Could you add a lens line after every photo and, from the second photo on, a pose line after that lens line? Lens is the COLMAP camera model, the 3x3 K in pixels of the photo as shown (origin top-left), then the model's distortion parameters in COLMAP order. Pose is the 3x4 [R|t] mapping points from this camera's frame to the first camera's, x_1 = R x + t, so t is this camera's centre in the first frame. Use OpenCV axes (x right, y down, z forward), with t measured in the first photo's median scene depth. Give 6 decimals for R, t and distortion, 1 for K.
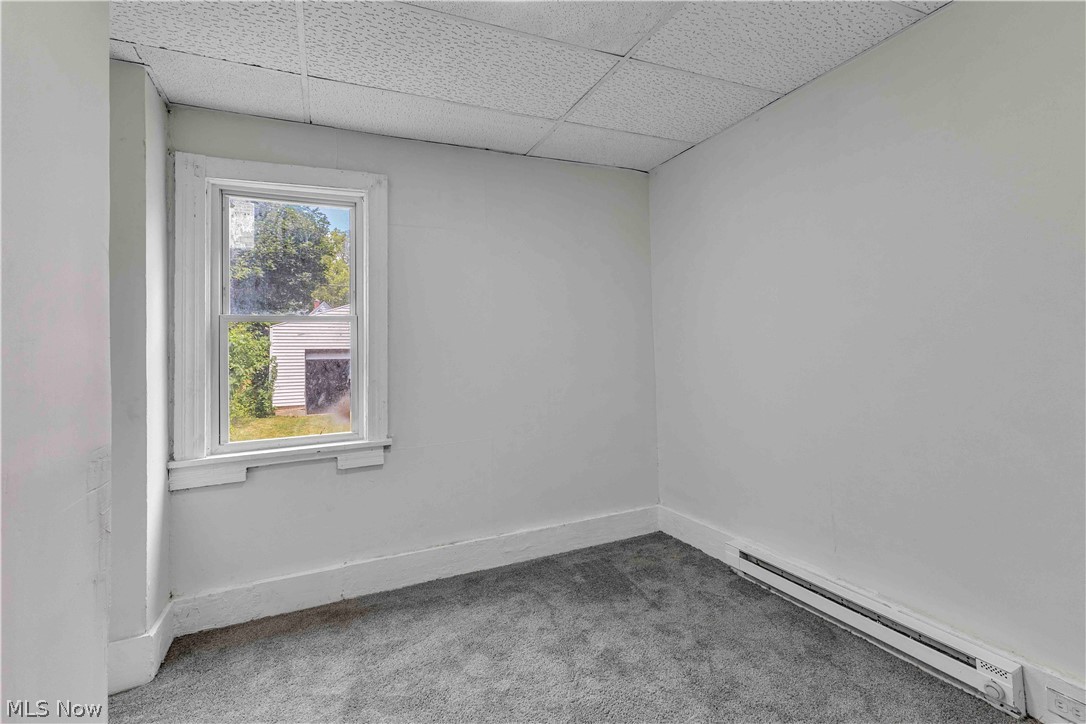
lens RADIAL K [[481.4, 0, 540.5], [0, 481.4, 356.3], [0, 0, 1]] dist [0.009063, -0.000404]
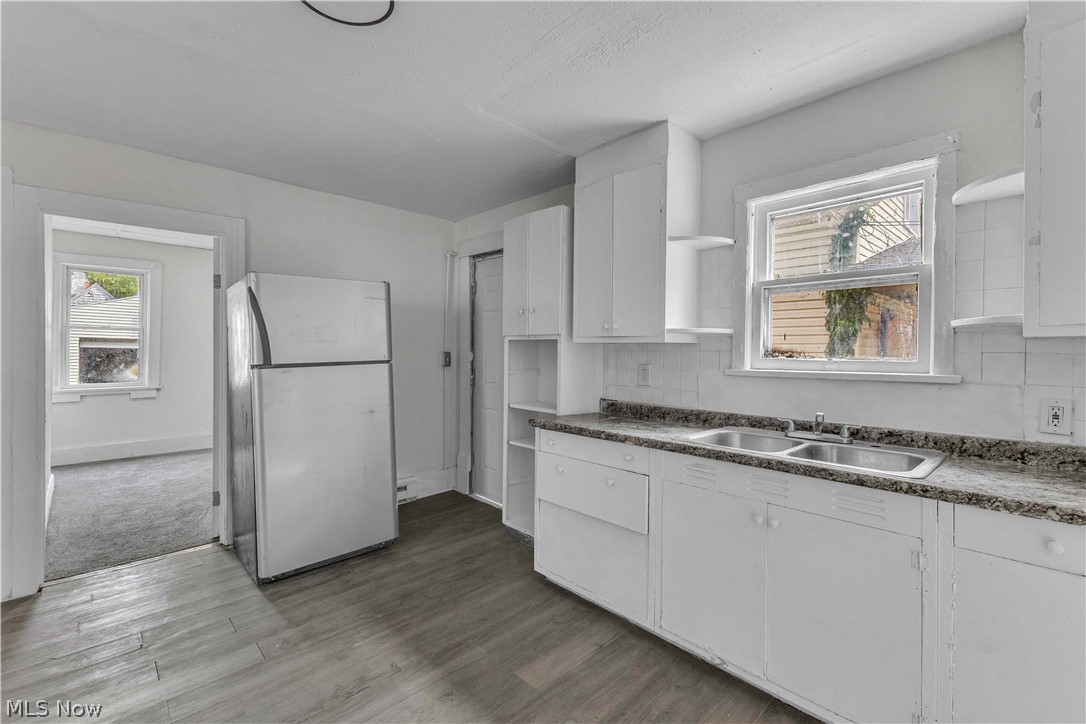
lens RADIAL K [[481.4, 0, 537.5], [0, 481.4, 360.4], [0, 0, 1]] dist [0.009063, -0.000404]
pose [[0.949848, 0.024940, 0.311717, 0.613045], [-0.028634, 0.999563, 0.007276, -0.004784], [-0.311400, -0.015837, 0.950147, -1.582857]]
